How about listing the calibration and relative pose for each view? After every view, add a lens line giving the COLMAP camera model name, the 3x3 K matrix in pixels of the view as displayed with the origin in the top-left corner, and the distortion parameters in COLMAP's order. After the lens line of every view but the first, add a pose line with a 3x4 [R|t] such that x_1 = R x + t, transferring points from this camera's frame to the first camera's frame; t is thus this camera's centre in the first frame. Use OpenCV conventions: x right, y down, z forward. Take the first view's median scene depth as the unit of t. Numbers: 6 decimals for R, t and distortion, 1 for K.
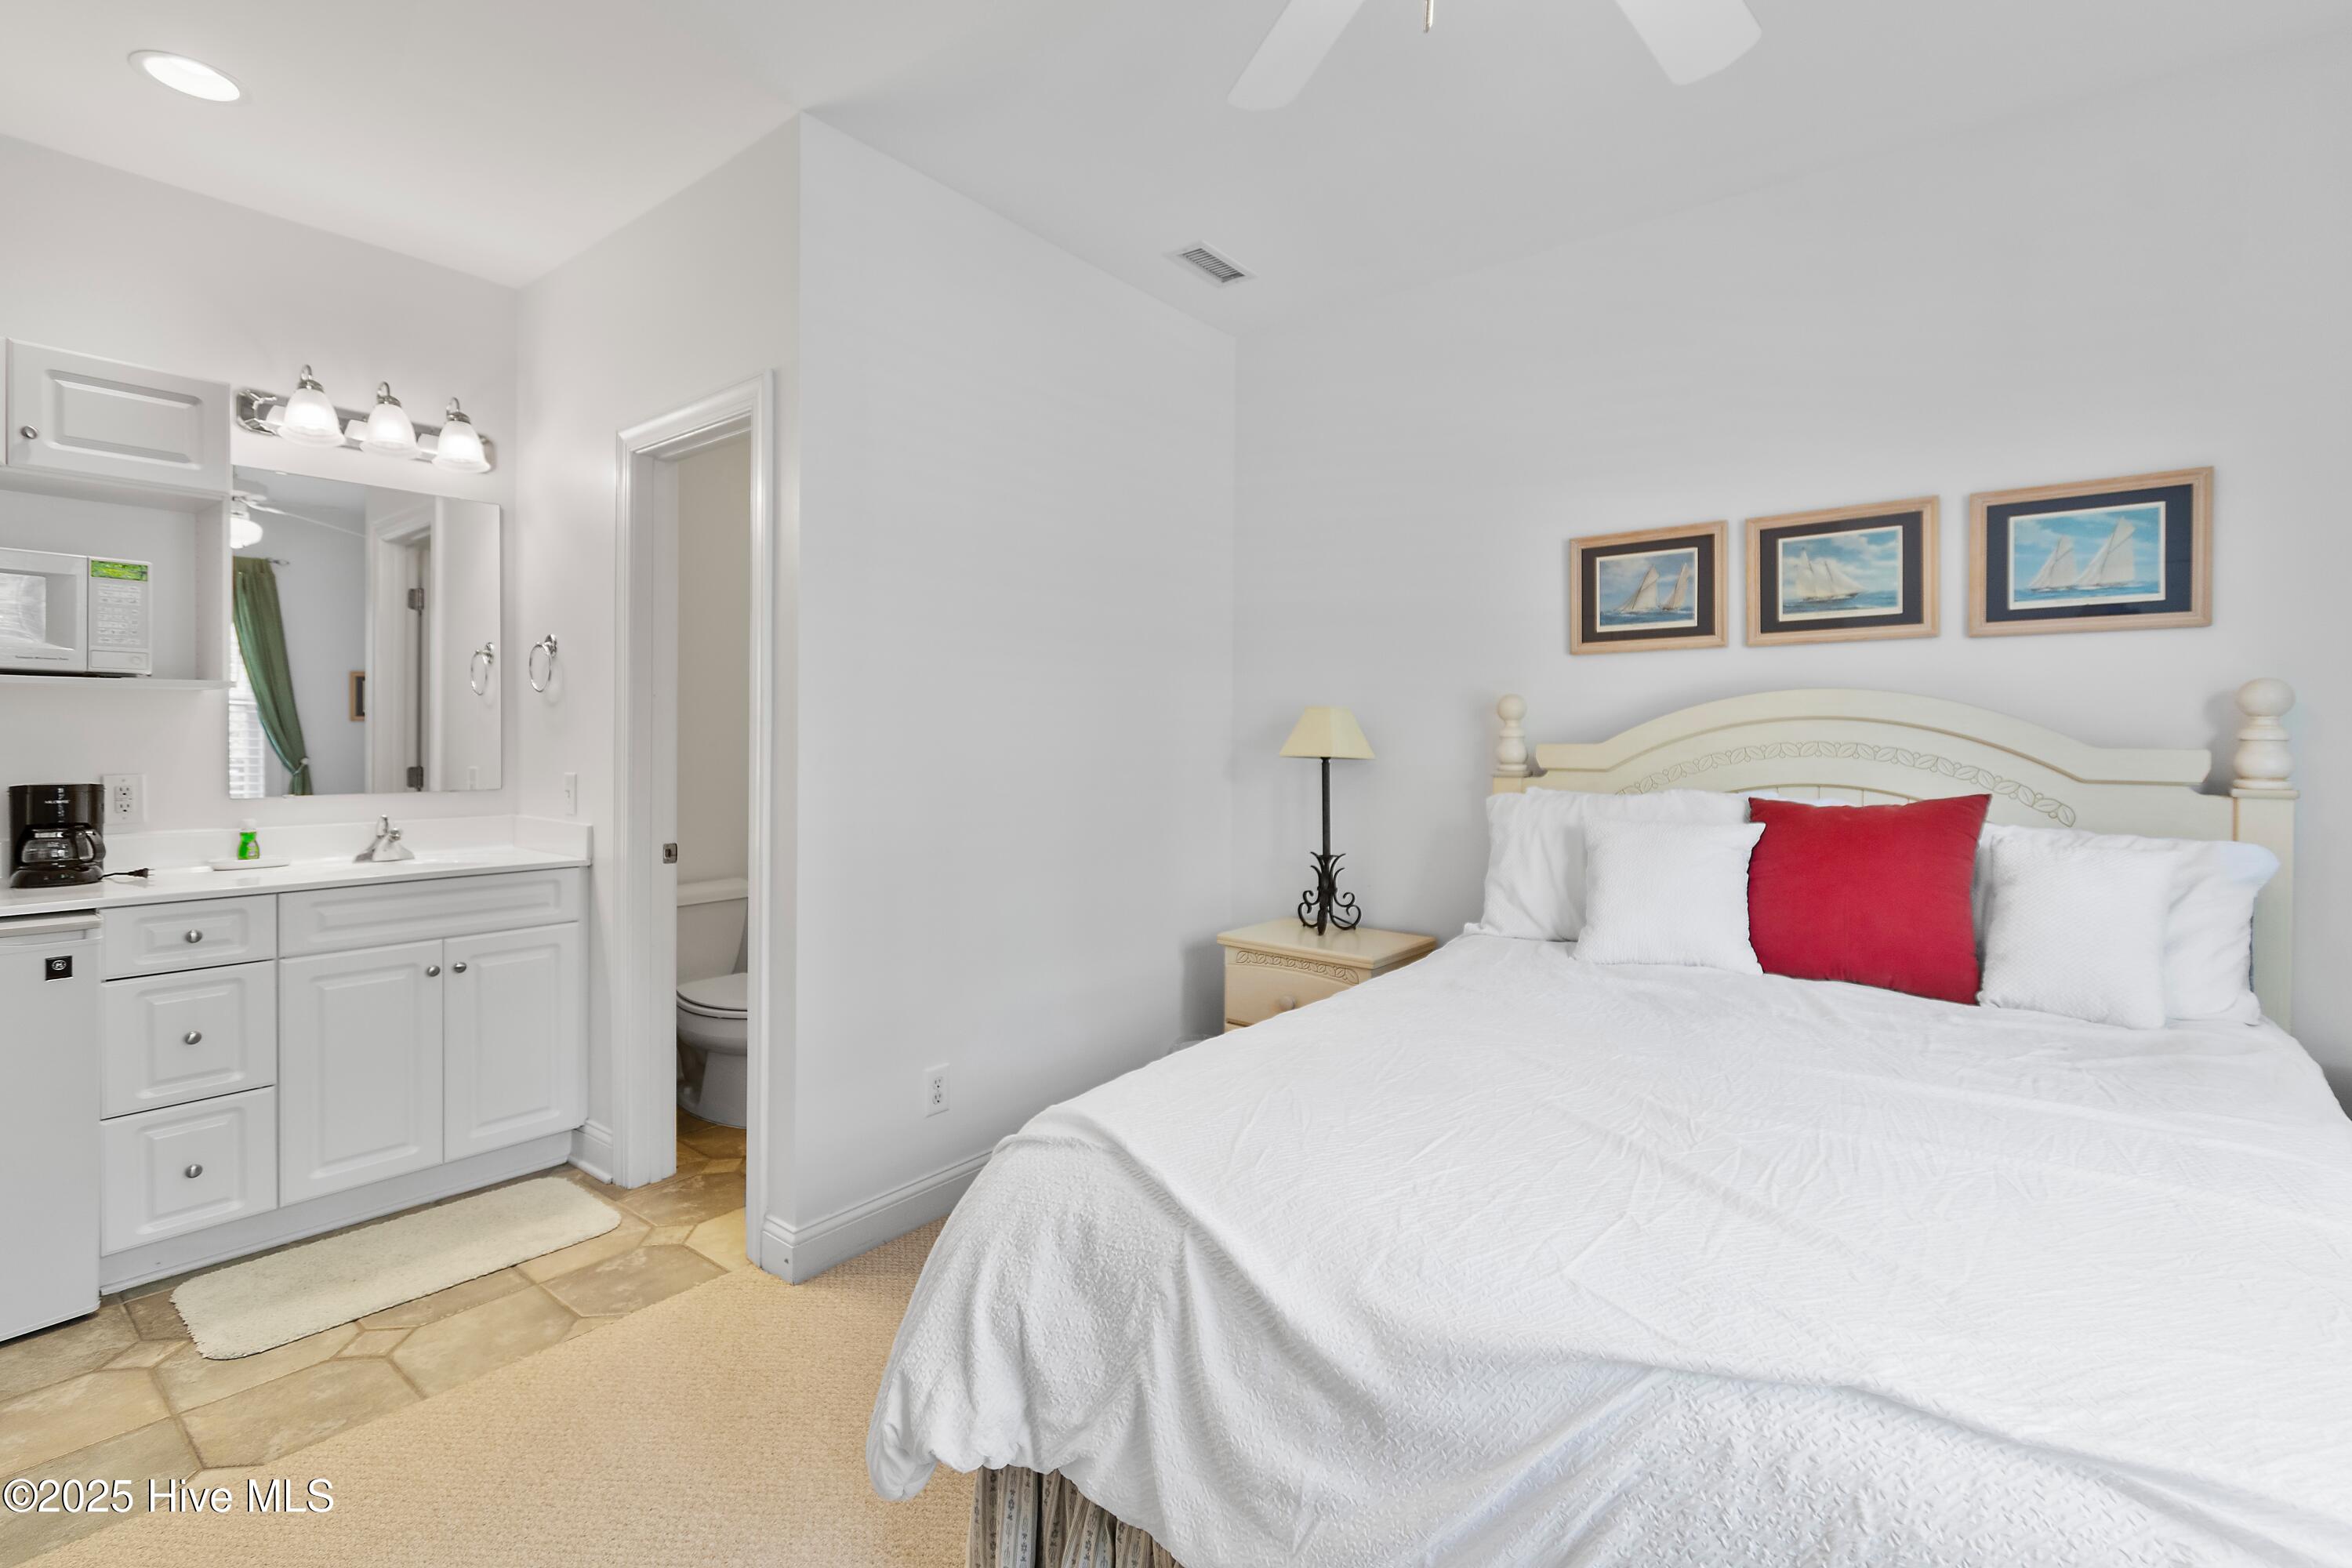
lens RADIAL K [[1051.8, 0, 1183.9], [0, 1051.8, 748.2], [0, 0, 1]] dist [0.002782, -0.000550]
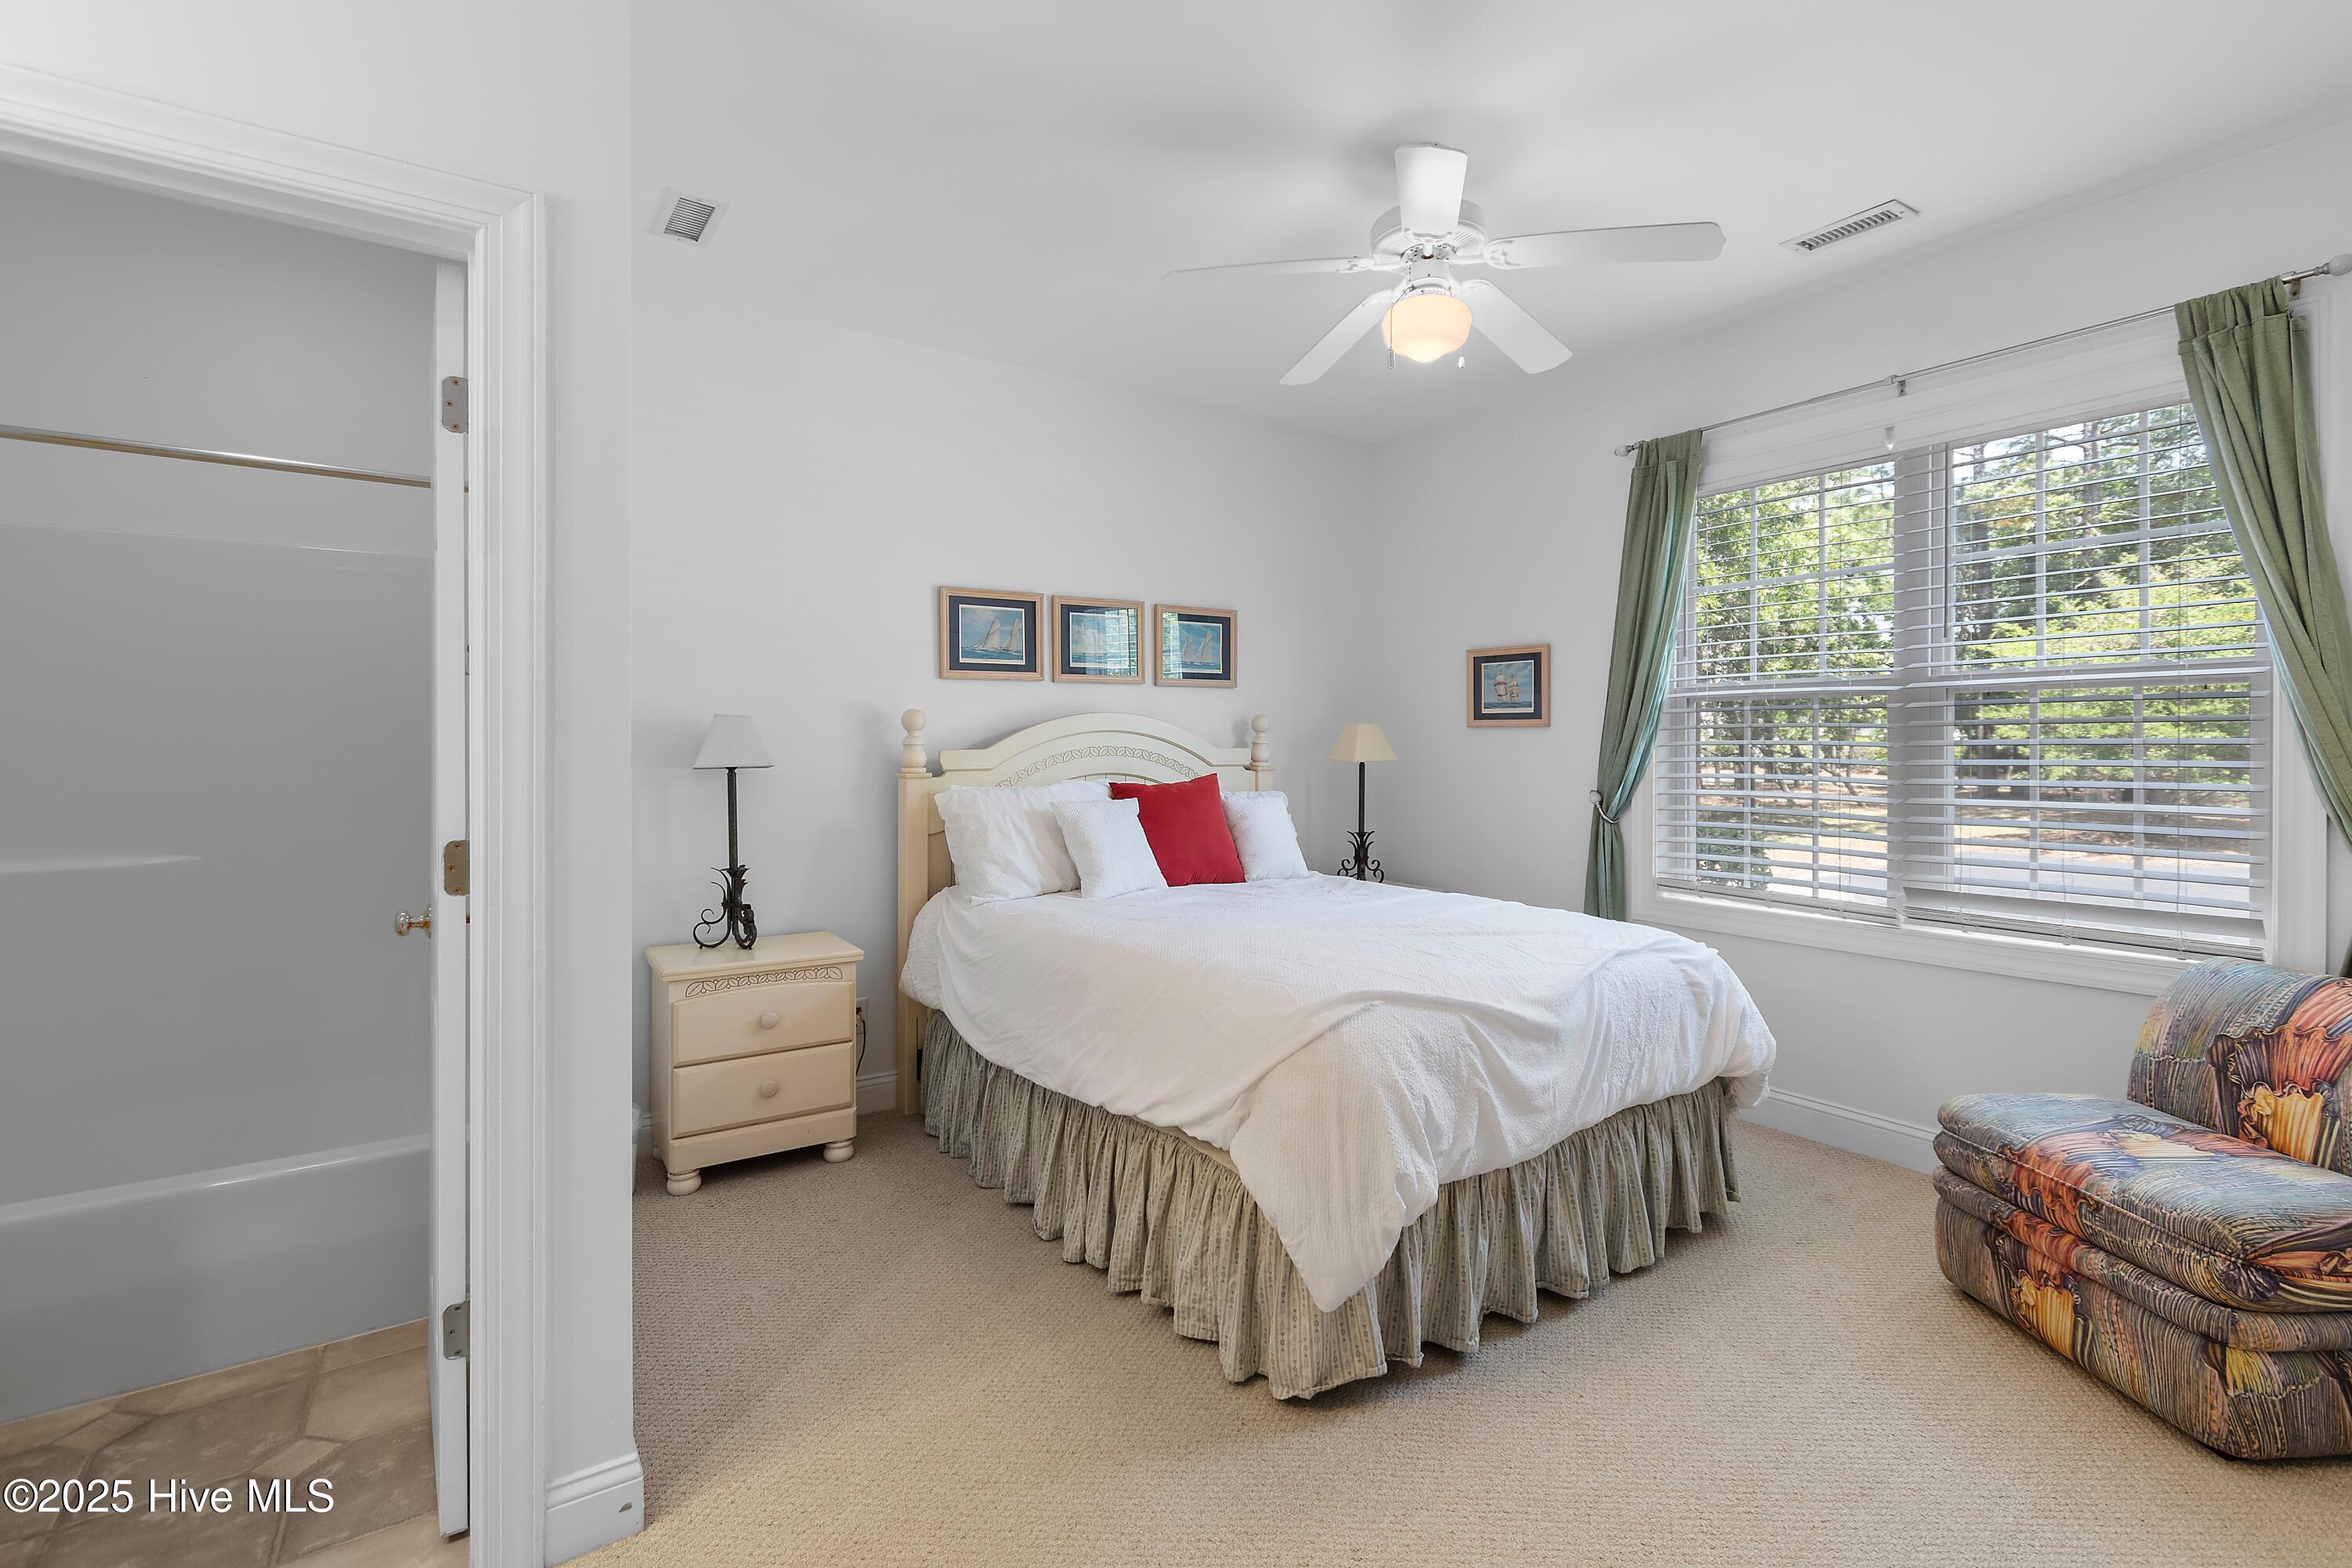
lens RADIAL K [[1052.5, 0, 1181.4], [0, 1052.5, 755.5], [0, 0, 1]] dist [0.000590, 0.000614]
pose [[0.305237, -0.018827, 0.952090, -0.829621], [0.012035, 0.999801, 0.015912, -0.015709], [-0.952200, 0.006601, 0.305402, 0.391992]]
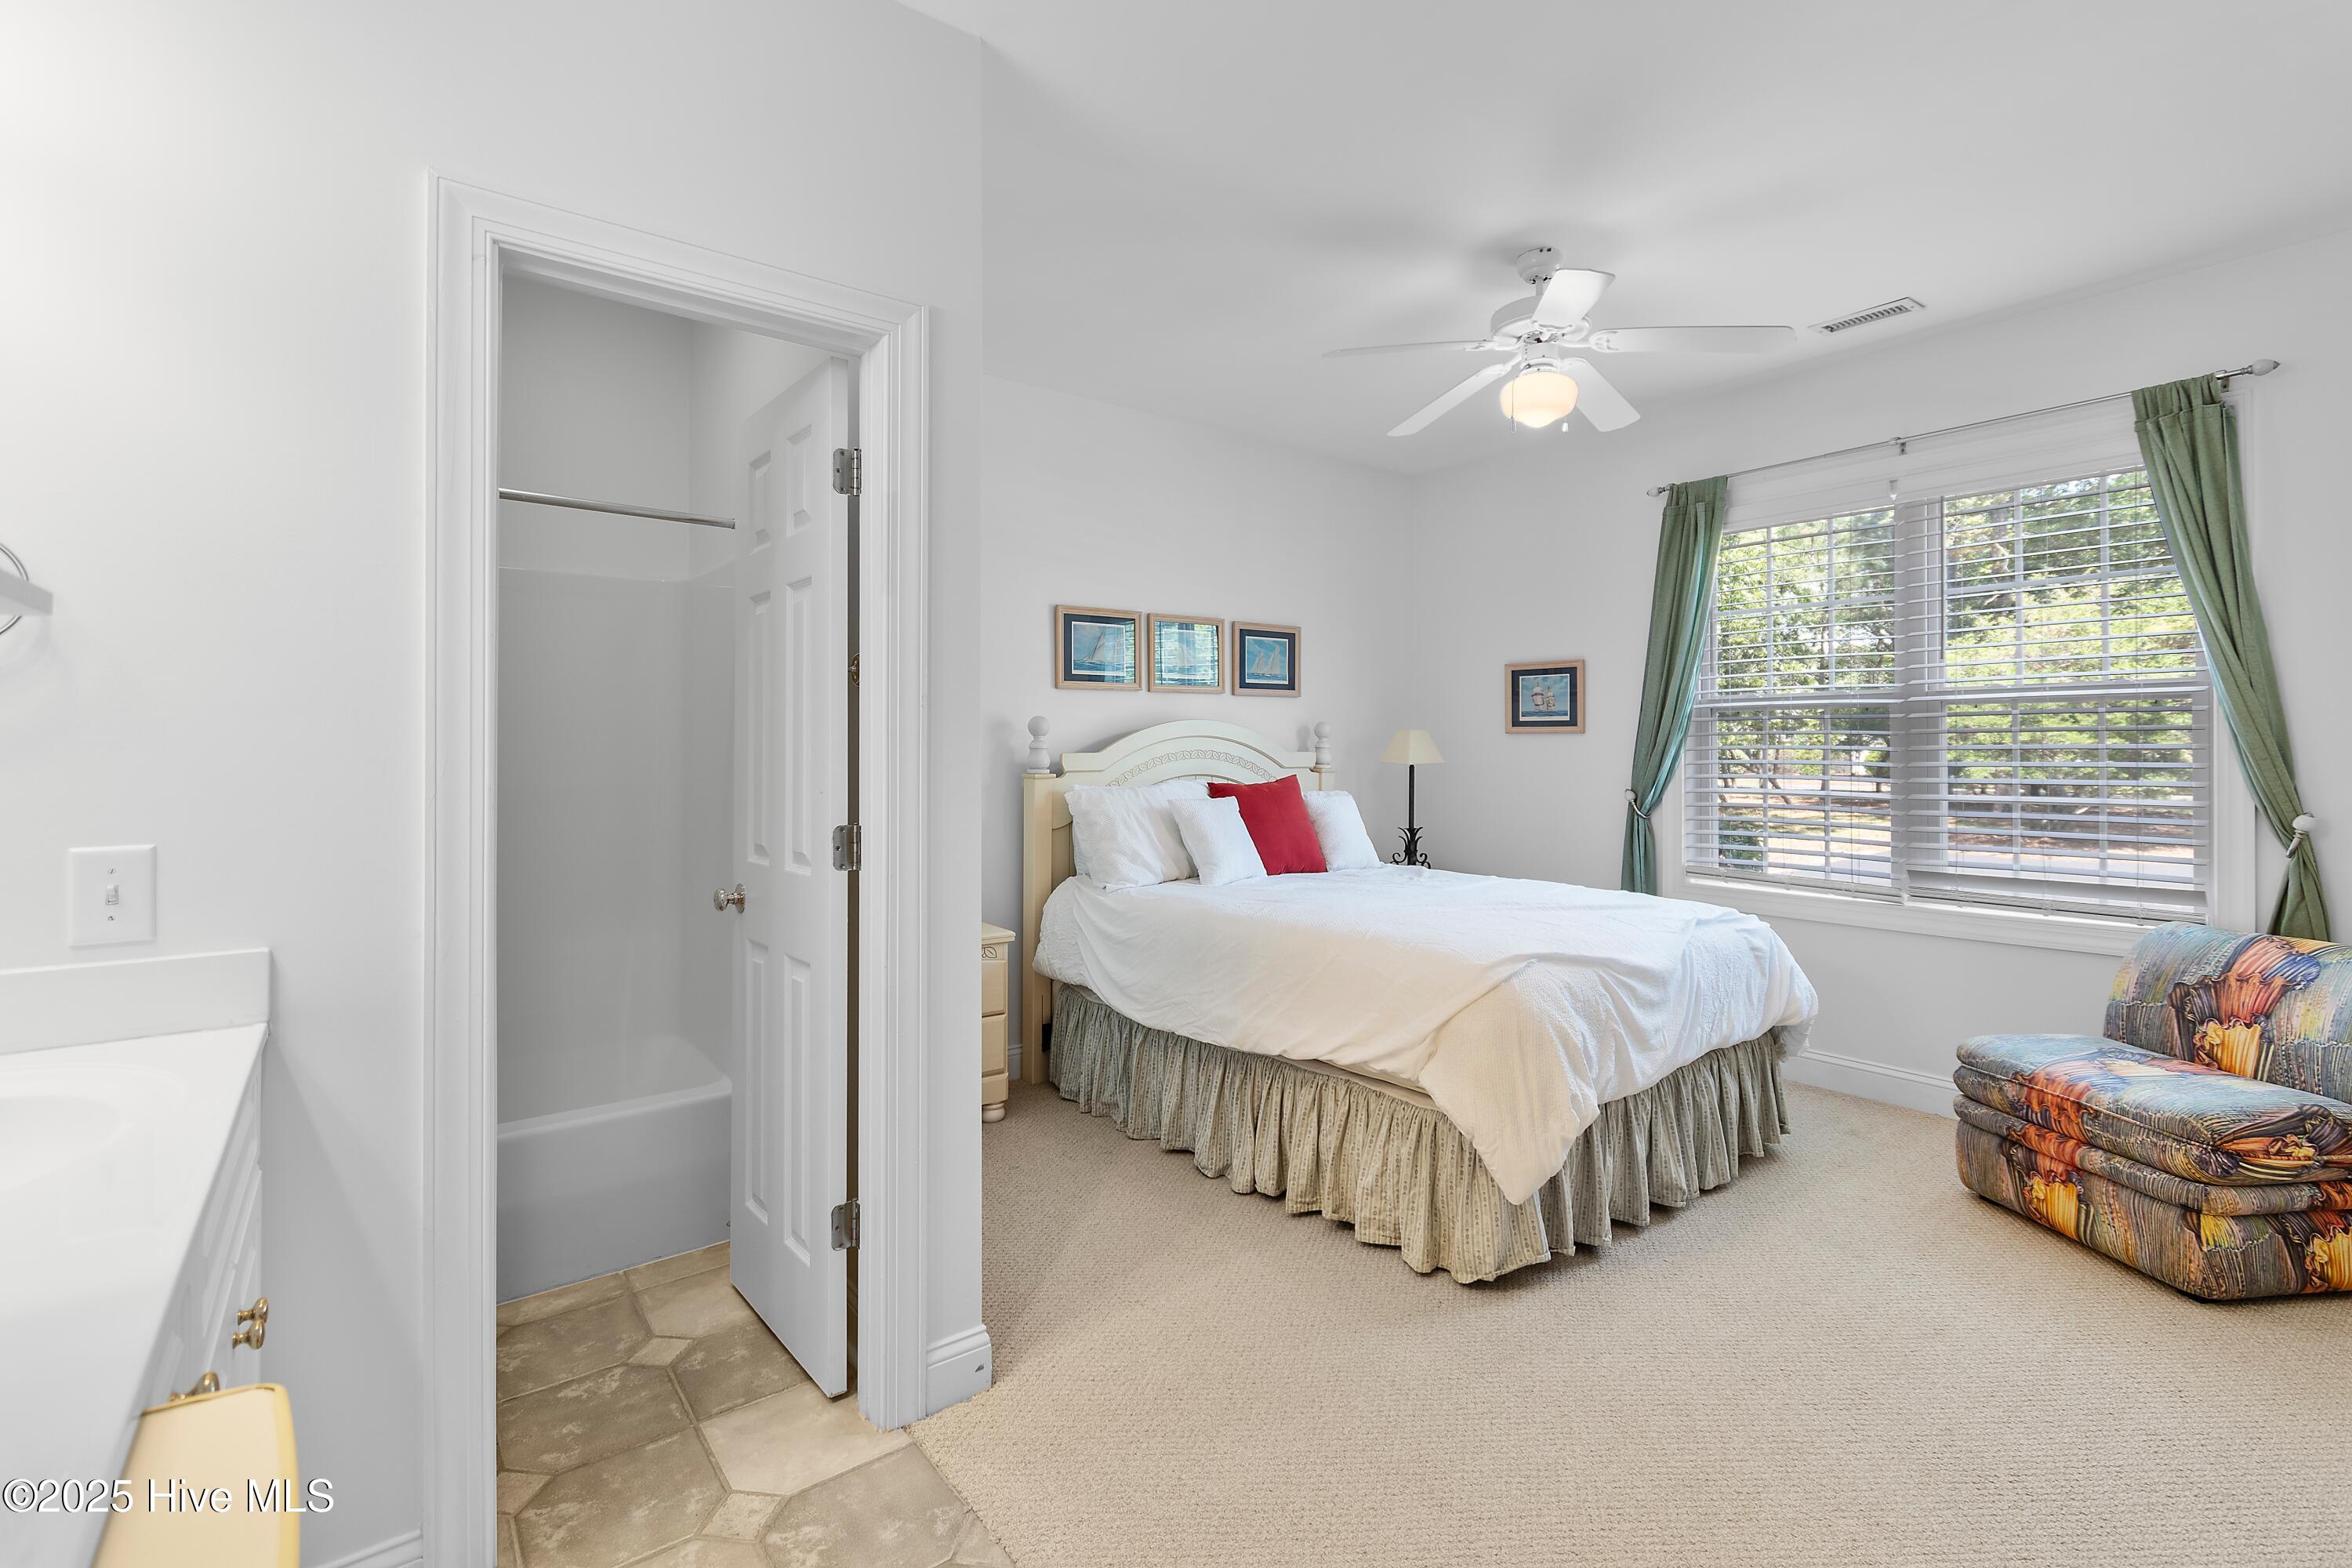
lens RADIAL K [[1051.8, 0, 1183.9], [0, 1051.8, 748.2], [0, 0, 1]] dist [0.002782, -0.000550]
pose [[0.249289, -0.007577, 0.968399, -1.043911], [0.010644, 0.999930, 0.005083, -0.017737], [-0.968371, 0.009040, 0.249352, 0.558766]]
